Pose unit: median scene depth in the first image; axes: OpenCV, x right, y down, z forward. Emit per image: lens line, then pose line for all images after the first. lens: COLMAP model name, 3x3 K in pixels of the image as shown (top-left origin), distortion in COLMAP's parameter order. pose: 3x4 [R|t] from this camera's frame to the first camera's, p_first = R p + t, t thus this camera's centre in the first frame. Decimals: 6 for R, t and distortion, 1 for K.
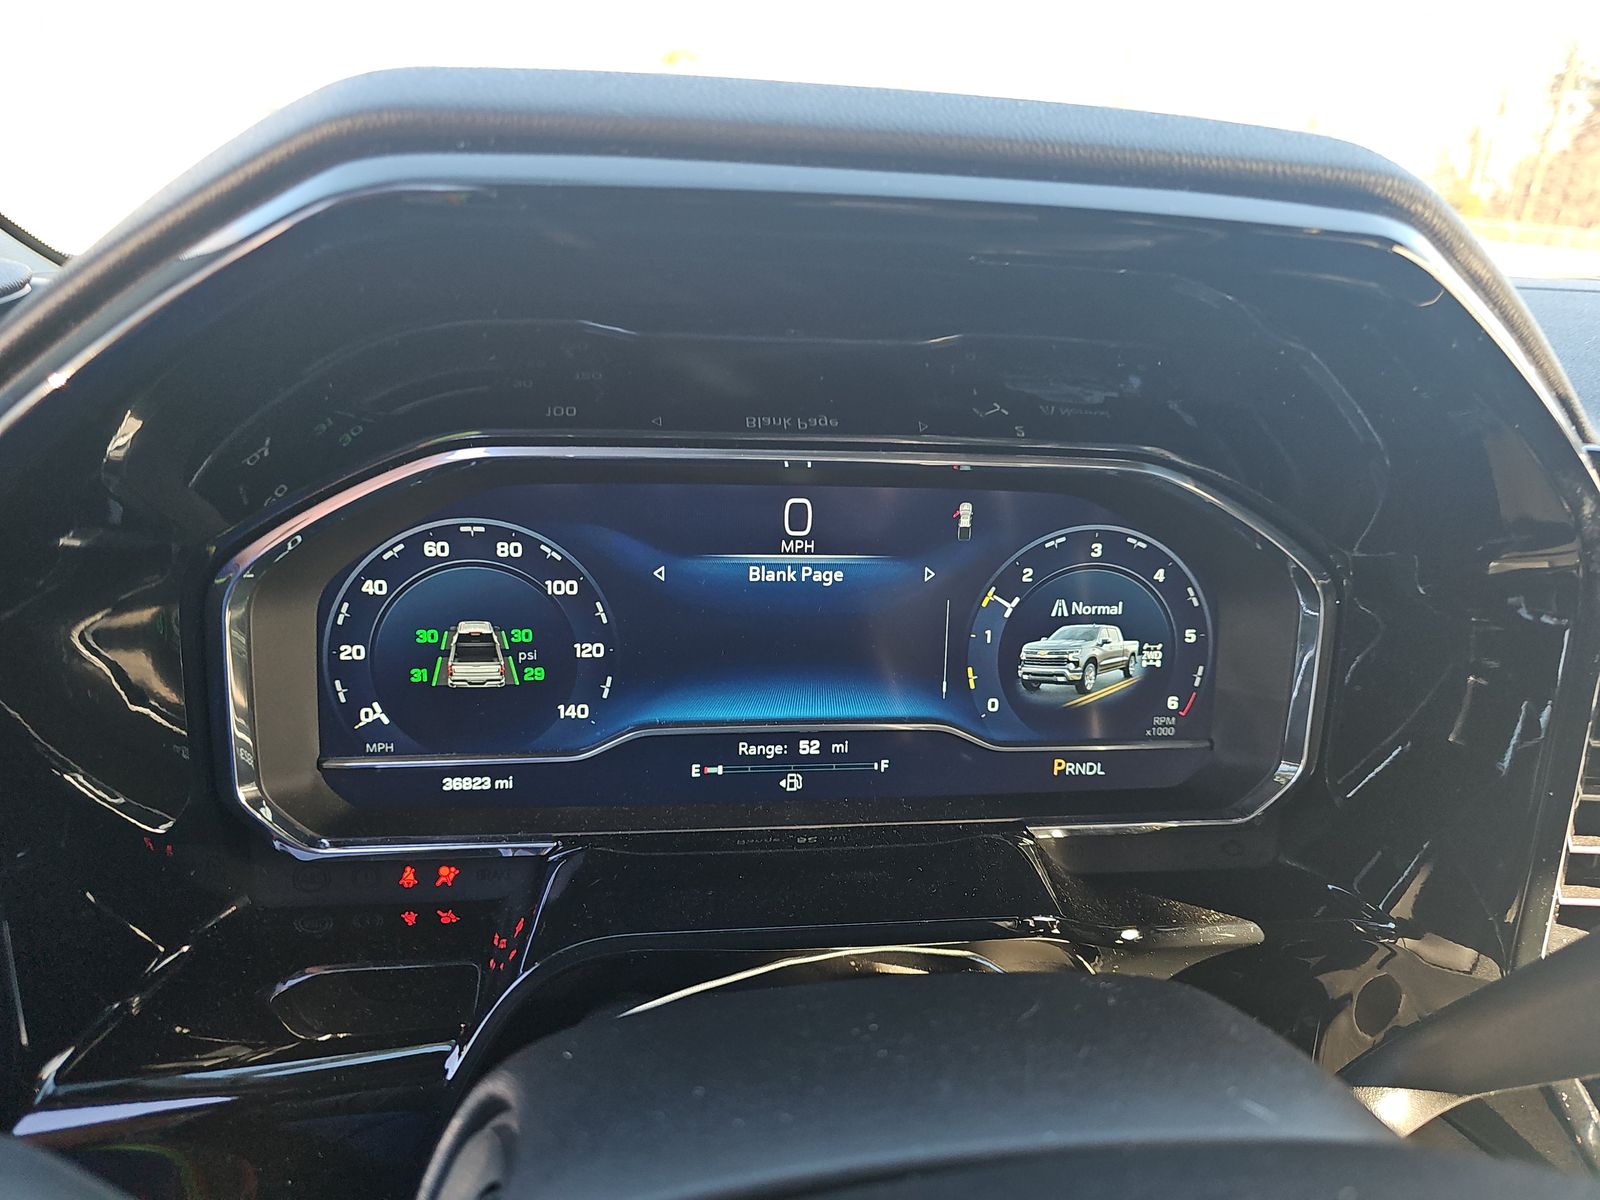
lens RADIAL K [[1045.9, 0, 800.0], [0, 1045.9, 600.0], [0, 0, 1]] dist [0.029232, -0.067000]
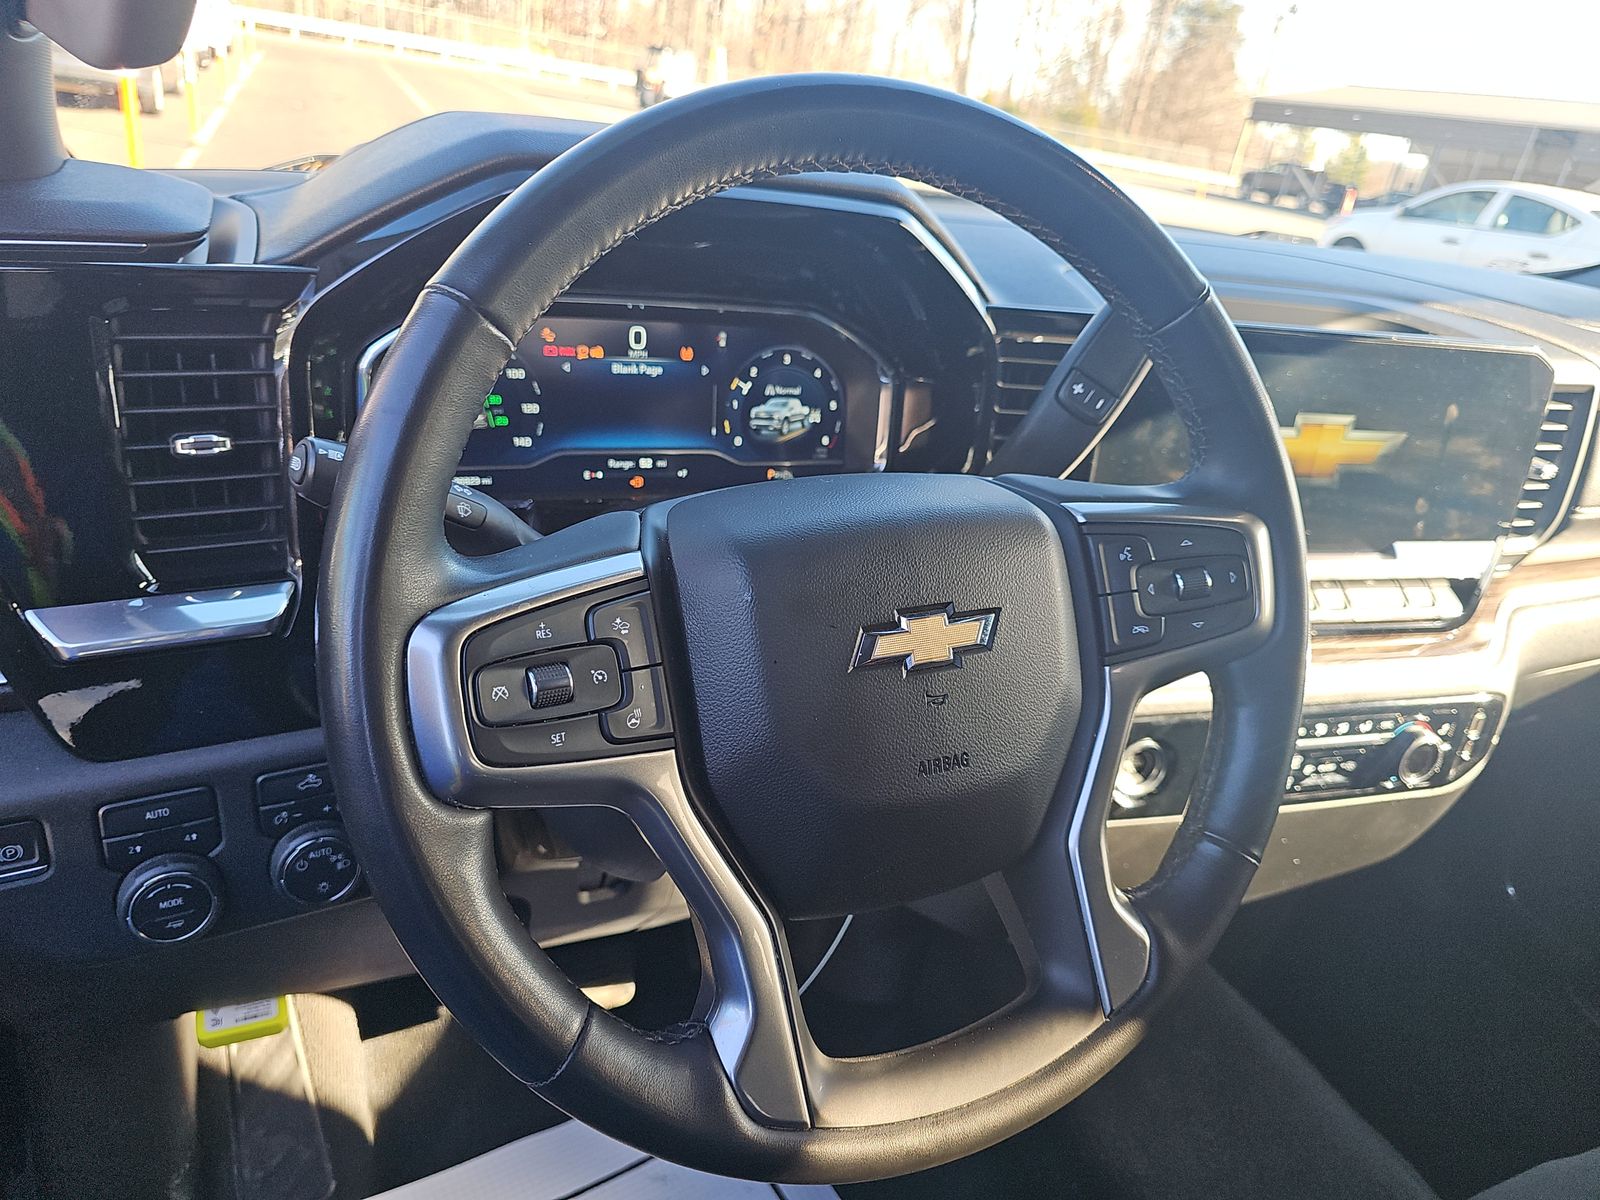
lens RADIAL K [[1045.9, 0, 800.0], [0, 1045.9, 600.0], [0, 0, 1]] dist [0.029232, -0.067000]
pose [[0.953065, -0.055896, 0.297561, -0.302674], [0.025130, 0.994023, 0.106236, 0.191606], [-0.301721, -0.093772, 0.948774, -0.910305]]
